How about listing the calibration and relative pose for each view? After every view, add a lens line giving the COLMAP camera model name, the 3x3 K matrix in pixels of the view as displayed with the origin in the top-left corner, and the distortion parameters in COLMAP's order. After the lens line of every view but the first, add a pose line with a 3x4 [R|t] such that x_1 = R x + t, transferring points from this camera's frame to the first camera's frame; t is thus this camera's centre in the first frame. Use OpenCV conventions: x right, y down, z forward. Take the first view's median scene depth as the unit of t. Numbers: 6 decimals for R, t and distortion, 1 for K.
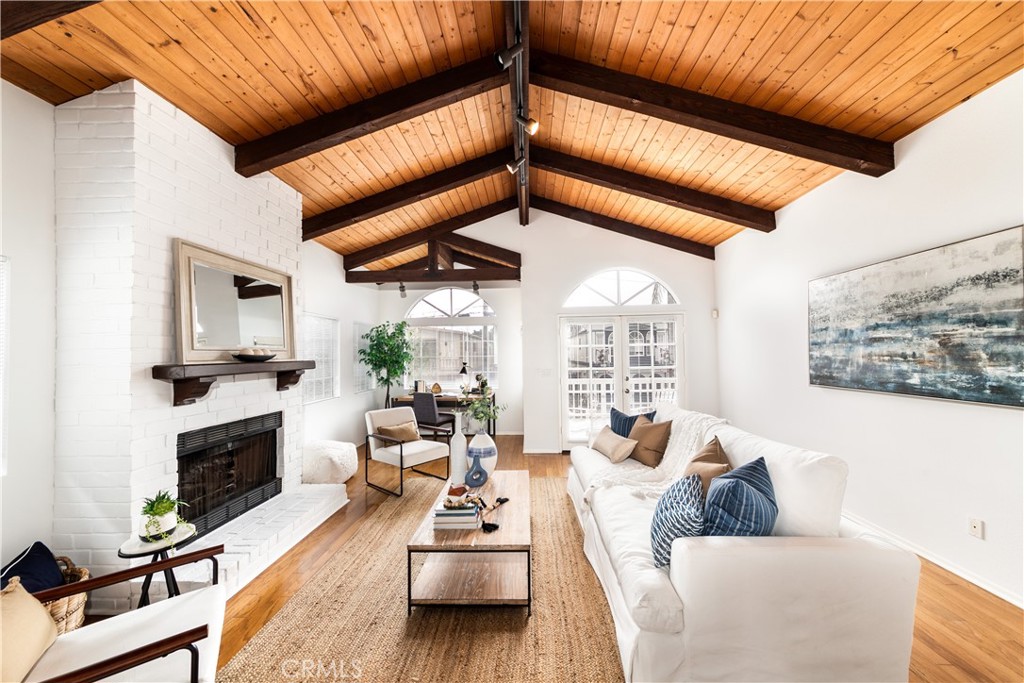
lens RADIAL K [[360.8, 0, 517.5], [0, 360.8, 340.2], [0, 0, 1]] dist [0.000275, 0.000043]
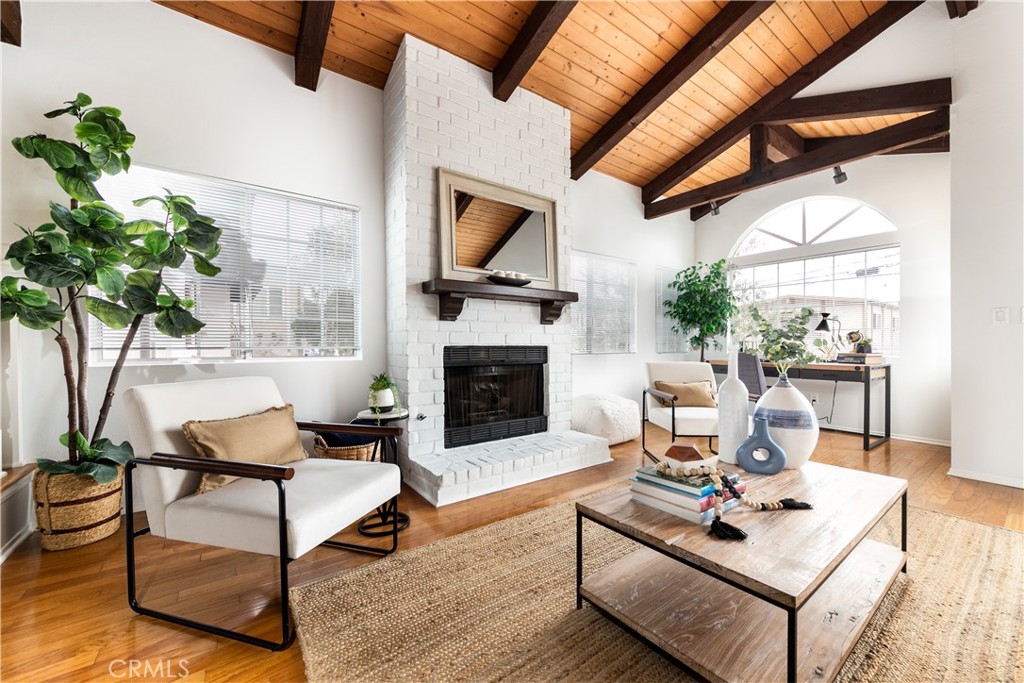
lens RADIAL K [[399.1, 0, 516.3], [0, 399.1, 344.7], [0, 0, 1]] dist [-0.002970, -0.000137]
pose [[0.623231, 0.013377, -0.781923, 0.112909], [0.020690, 0.999222, 0.033585, 0.156919], [0.781764, -0.037110, 0.622469, 0.291752]]
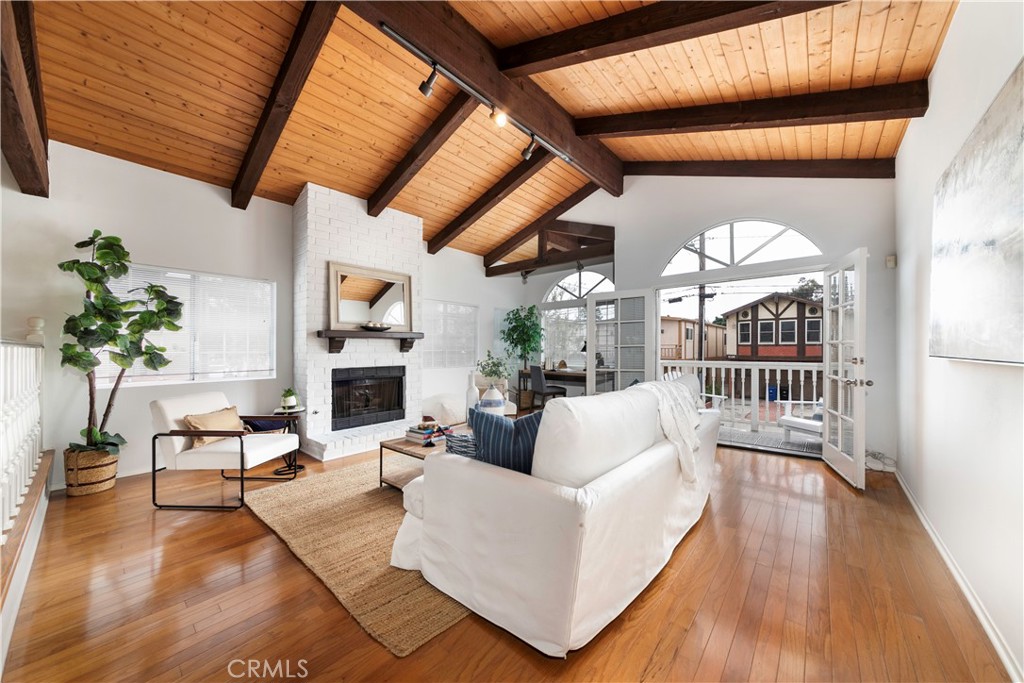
lens RADIAL K [[363.9, 0, 517.7], [0, 363.9, 337.7], [0, 0, 1]] dist [-0.000777, -0.000076]
pose [[0.783591, -0.010700, -0.621184, 0.672986], [0.019151, 0.999793, 0.006936, 0.077905], [0.620981, -0.017331, 0.783634, 0.100625]]
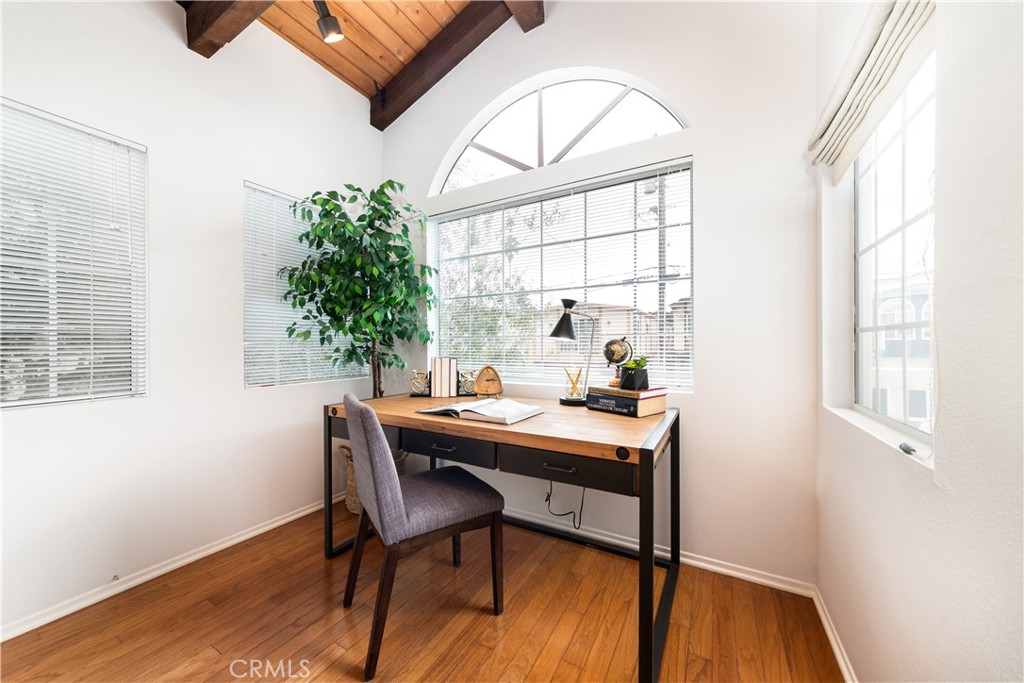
lens RADIAL K [[360.8, 0, 517.5], [0, 360.8, 340.2], [0, 0, 1]] dist [0.000275, 0.000043]
pose [[0.889614, 0.005089, -0.456684, -0.093361], [0.008511, 0.999580, 0.027719, 0.164181], [0.456633, -0.028546, 0.889197, 1.369345]]
